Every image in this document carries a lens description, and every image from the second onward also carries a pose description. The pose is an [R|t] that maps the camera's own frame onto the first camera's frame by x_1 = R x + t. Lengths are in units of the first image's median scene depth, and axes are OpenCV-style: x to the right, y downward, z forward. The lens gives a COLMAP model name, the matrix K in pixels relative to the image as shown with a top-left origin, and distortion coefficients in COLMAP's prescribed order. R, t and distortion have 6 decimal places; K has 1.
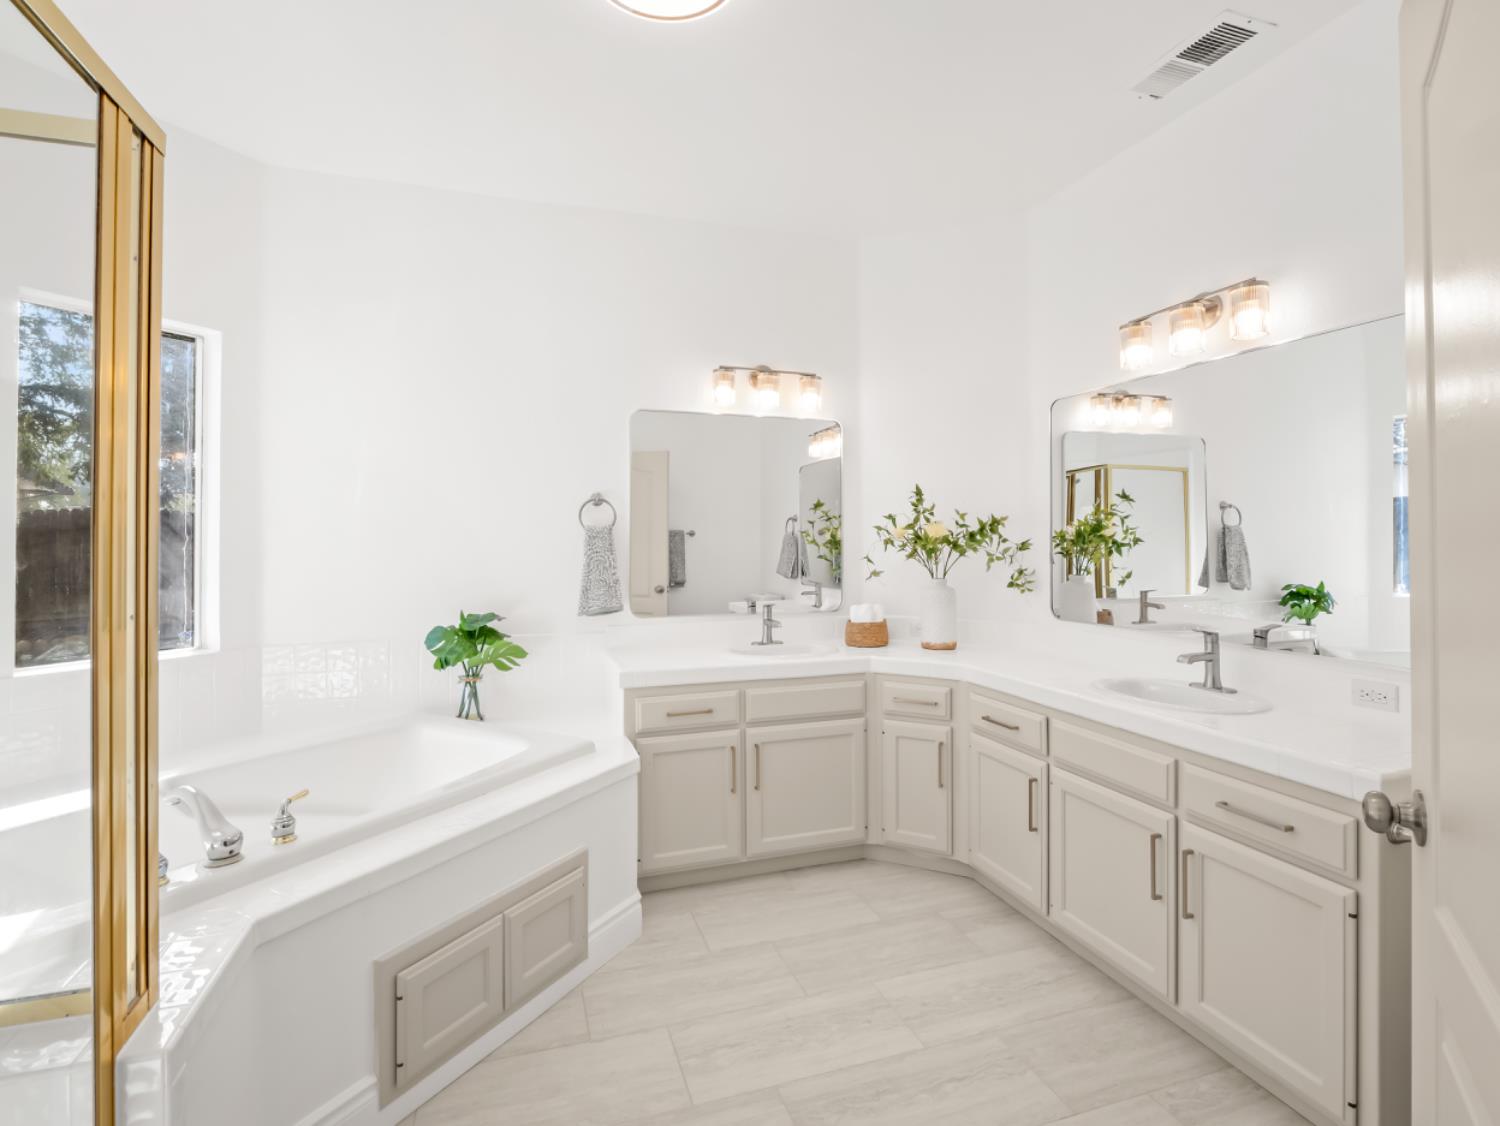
lens RADIAL K [[719.7, 0, 753.4], [0, 719.7, 554.9], [0, 0, 1]] dist [-0.013860, -0.000357]
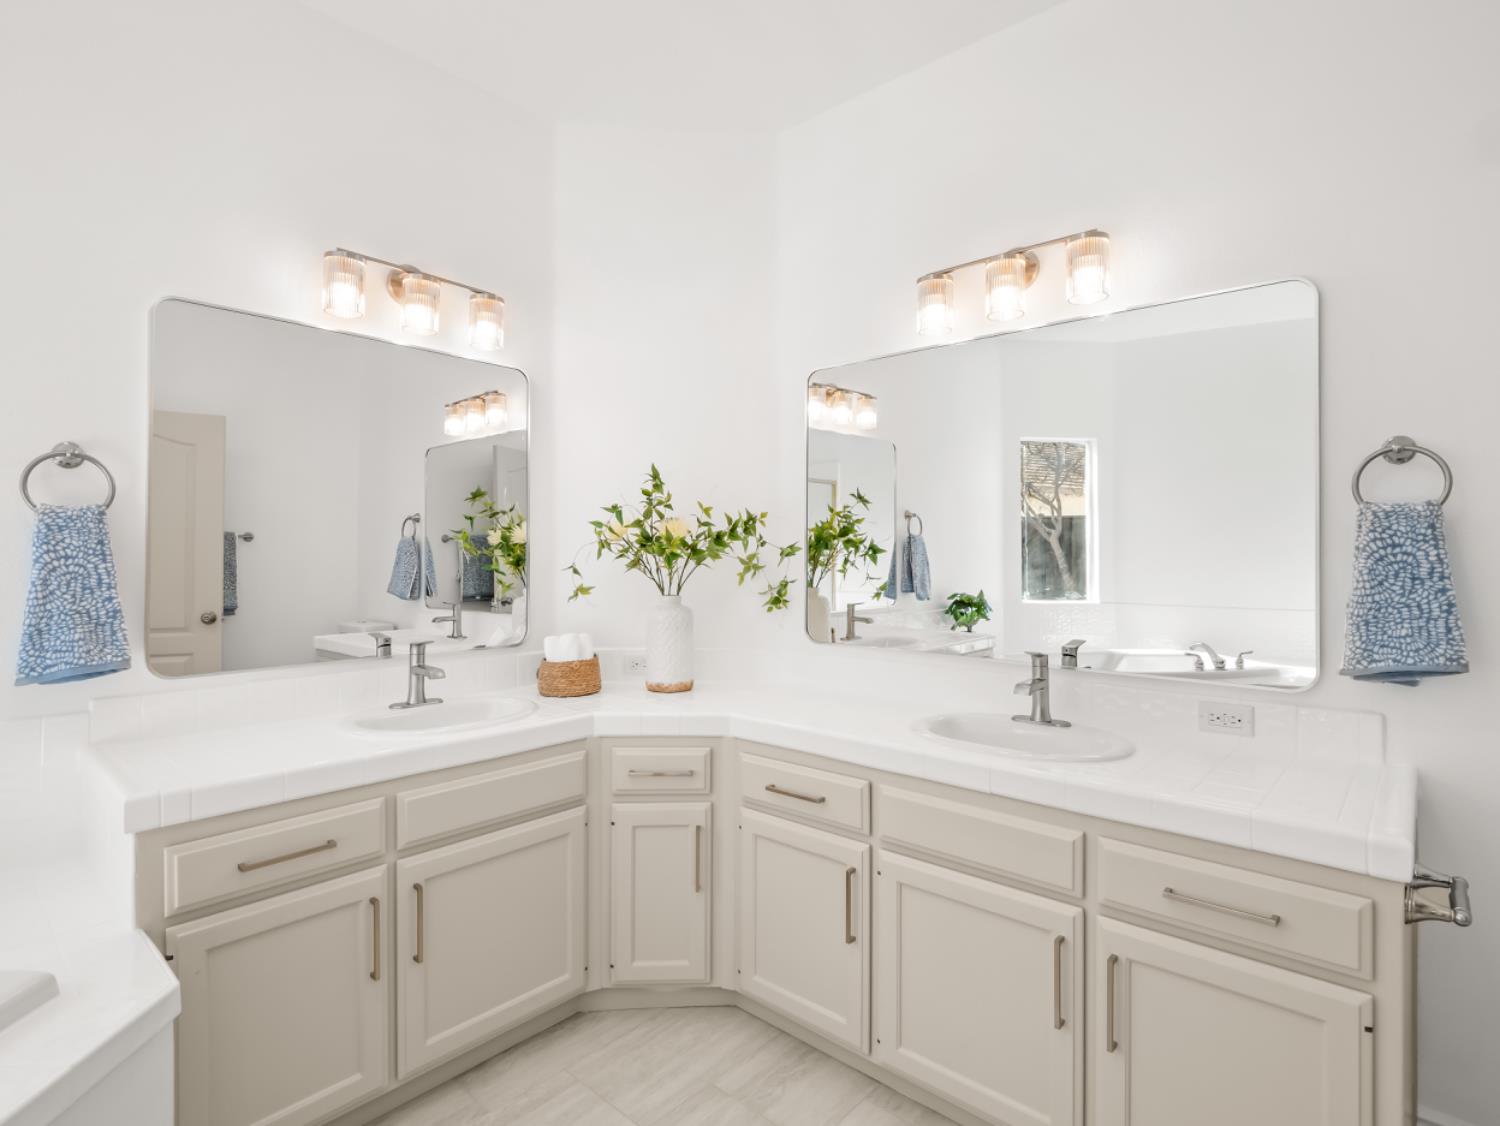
lens RADIAL K [[750.7, 0, 743.6], [0, 750.7, 556.4], [0, 0, 1]] dist [-0.001690, -0.009921]
pose [[0.867961, 0.004159, 0.496614, -0.064759], [0.004819, 0.999847, -0.016797, 0.006568], [-0.496609, 0.016972, 0.867809, 0.311017]]
